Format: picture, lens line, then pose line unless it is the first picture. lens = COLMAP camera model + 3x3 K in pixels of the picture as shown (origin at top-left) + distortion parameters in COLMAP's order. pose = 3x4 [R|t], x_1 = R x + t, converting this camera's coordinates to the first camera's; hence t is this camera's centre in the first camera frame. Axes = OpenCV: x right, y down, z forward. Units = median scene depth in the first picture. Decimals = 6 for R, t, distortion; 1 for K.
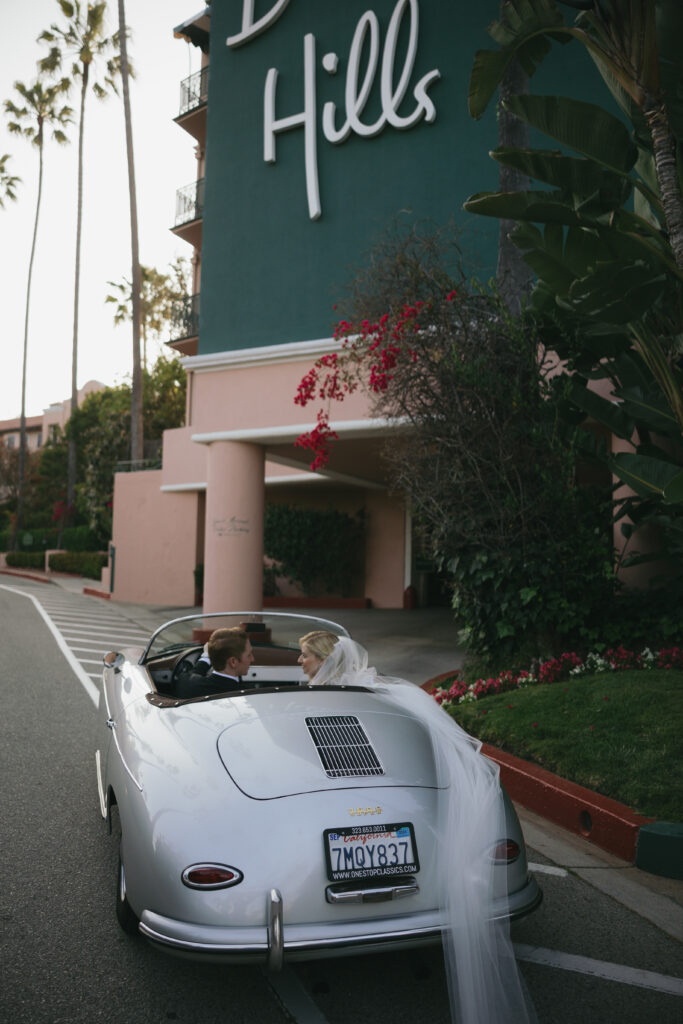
lens RADIAL K [[800.4, 0, 341.6], [0, 800.4, 515.0], [0, 0, 1]] dist [-0.051799, -0.006479]
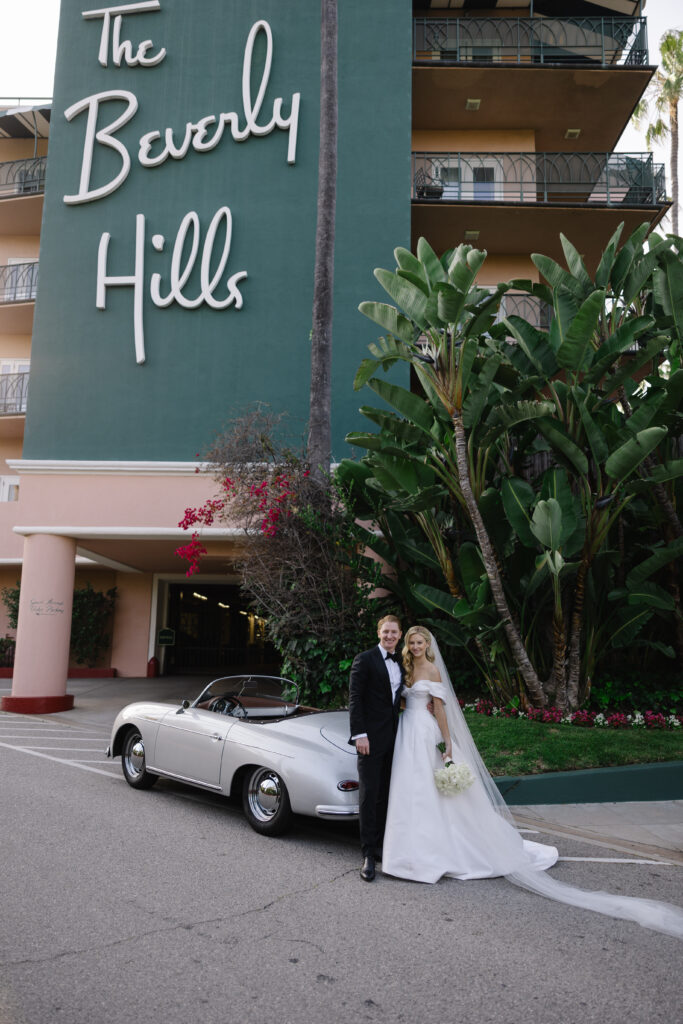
lens RADIAL K [[800.4, 0, 342.2], [0, 800.4, 510.8], [0, 0, 1]] dist [-0.051799, -0.006479]
pose [[0.902346, 0.071859, 0.424980, -0.267307], [-0.033066, 0.994640, -0.097972, -0.027888], [-0.429742, 0.074352, 0.899885, -0.257151]]
